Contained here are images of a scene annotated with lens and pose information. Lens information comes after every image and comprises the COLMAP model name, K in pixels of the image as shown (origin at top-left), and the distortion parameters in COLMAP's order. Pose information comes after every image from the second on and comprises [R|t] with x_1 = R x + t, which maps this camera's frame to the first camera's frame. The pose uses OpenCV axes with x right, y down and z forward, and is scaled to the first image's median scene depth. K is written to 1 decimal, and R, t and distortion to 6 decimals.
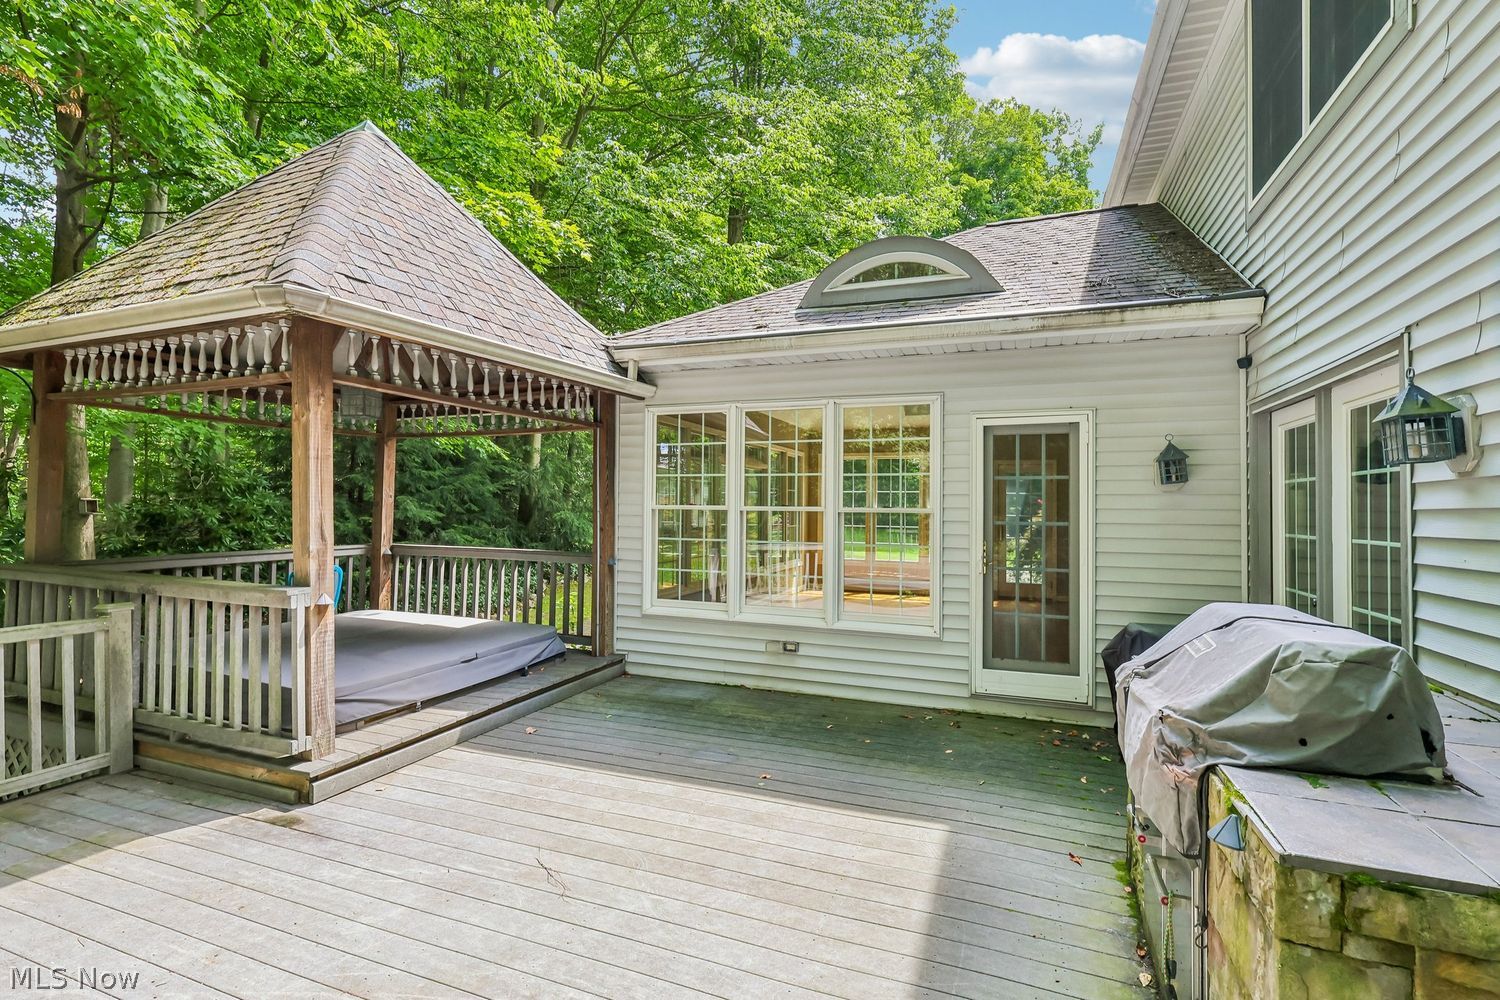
lens RADIAL K [[701.2, 0, 748.6], [0, 701.2, 502.8], [0, 0, 1]] dist [-0.002546, -0.000090]
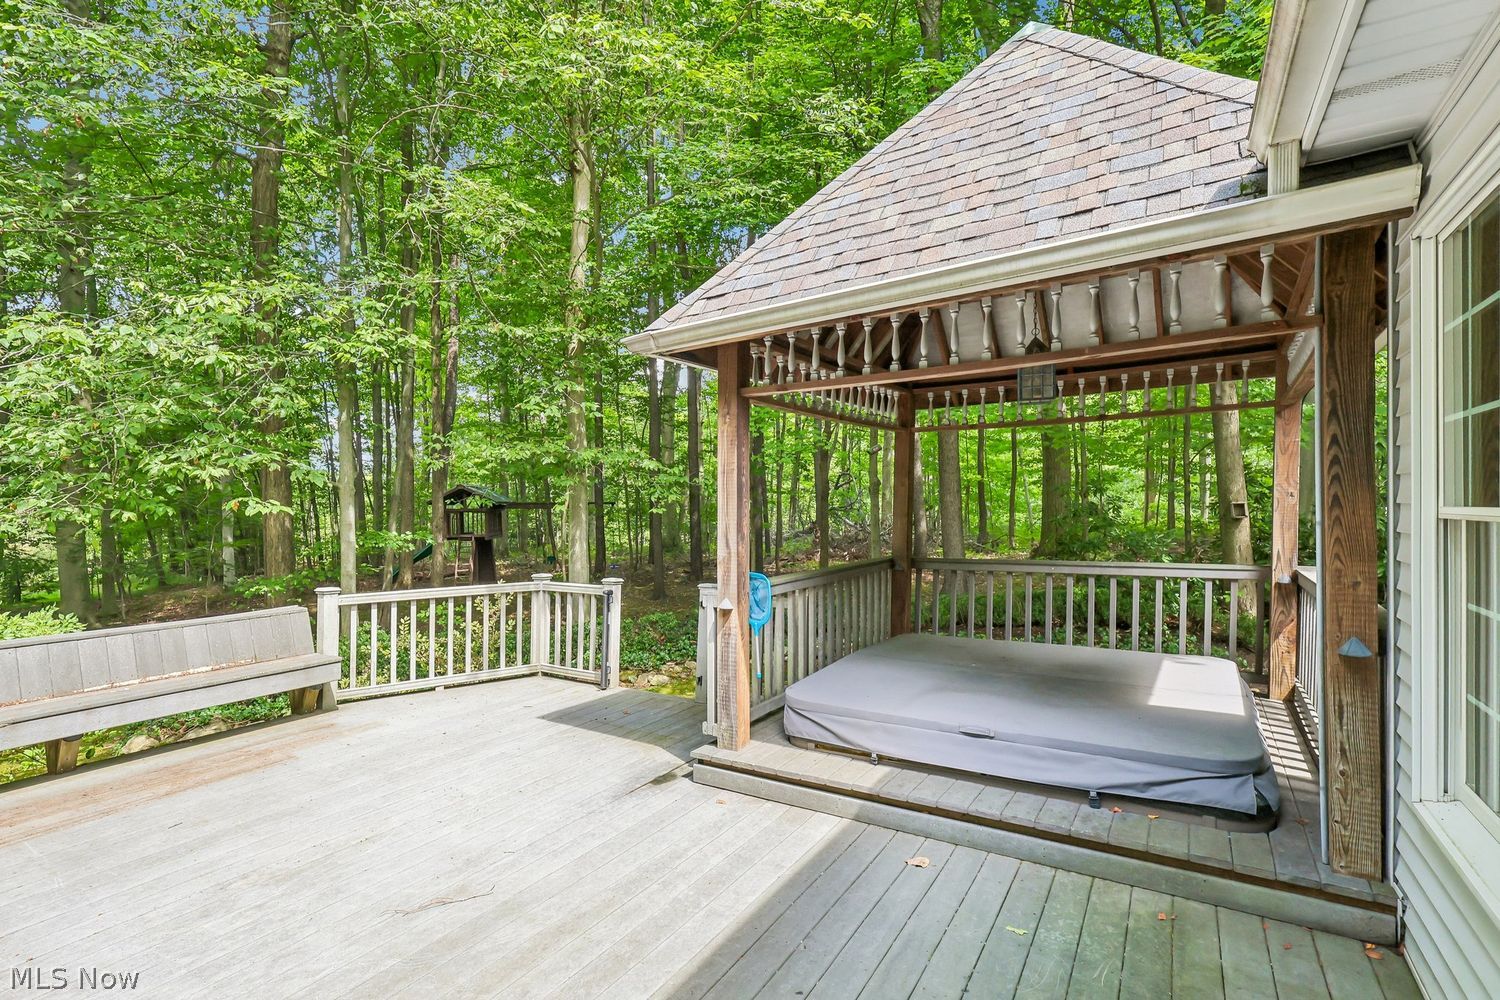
lens RADIAL K [[701.2, 0, 749.3], [0, 701.2, 508.4], [0, 0, 1]] dist [-0.002546, -0.000090]
pose [[-0.171613, -0.007662, -0.985135, 0.333040], [0.012757, 0.999869, -0.009999, 0.002760], [0.985082, -0.014284, -0.171493, 0.904354]]
